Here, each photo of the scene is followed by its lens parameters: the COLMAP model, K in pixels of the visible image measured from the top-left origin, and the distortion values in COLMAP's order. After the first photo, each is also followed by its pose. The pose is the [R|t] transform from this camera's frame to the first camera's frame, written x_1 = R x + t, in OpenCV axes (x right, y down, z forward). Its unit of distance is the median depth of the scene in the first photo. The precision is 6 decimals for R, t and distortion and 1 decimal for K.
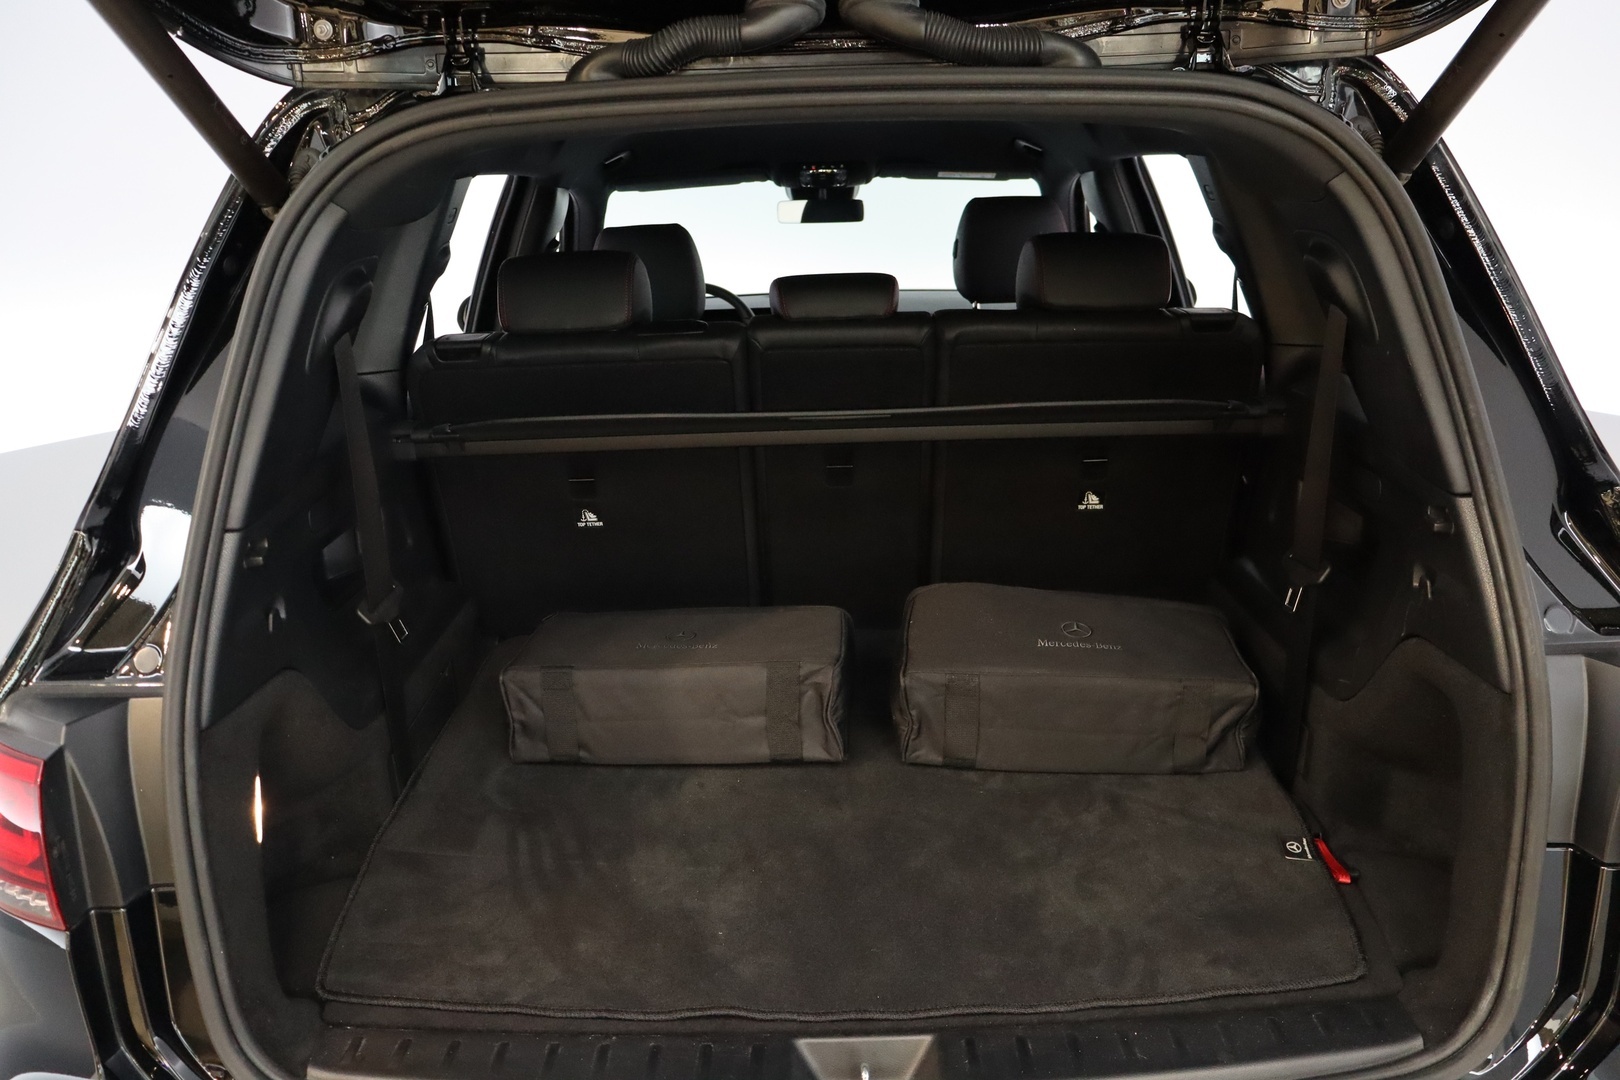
lens RADIAL K [[1373.3, 0, 810.0], [0, 1373.3, 540.0], [0, 0, 1]] dist [-0.186361, 0.165941]
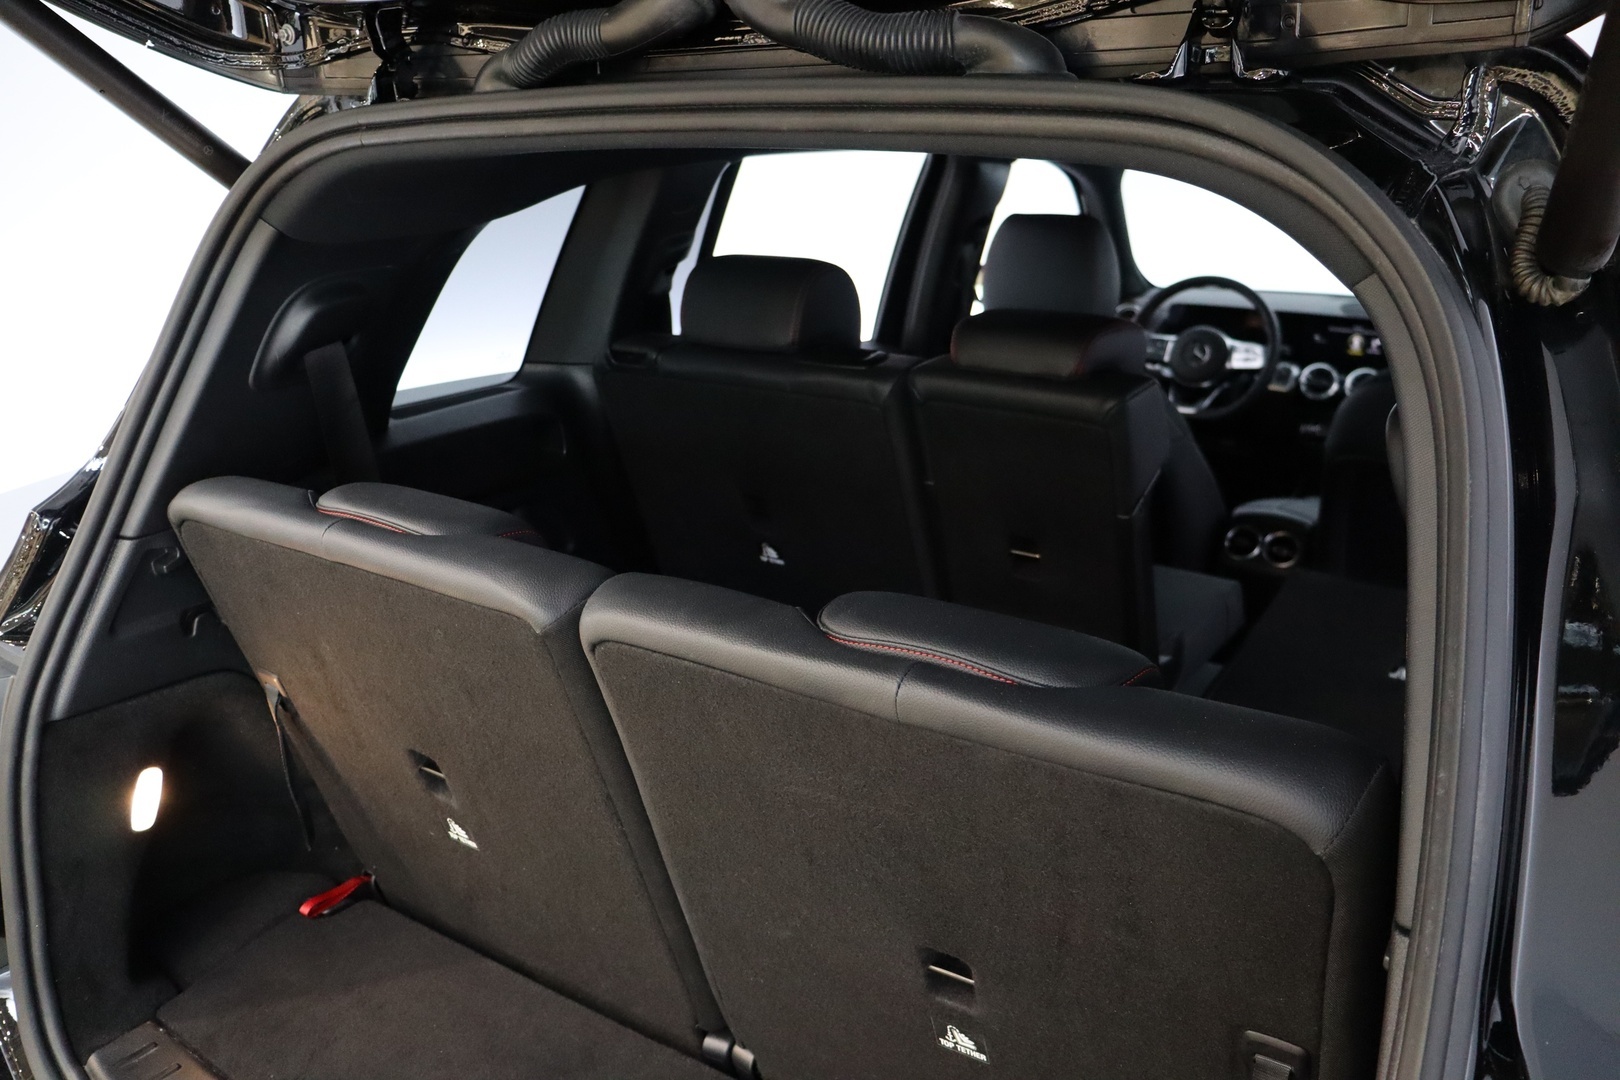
lens RADIAL K [[1373.3, 0, 810.0], [0, 1373.3, 540.0], [0, 0, 1]] dist [-0.186361, 0.165941]
pose [[0.813860, 0.193913, -0.547750, 0.516870], [-0.162214, 0.981016, 0.106276, -0.184679], [0.557960, 0.002359, 0.829865, 0.409069]]
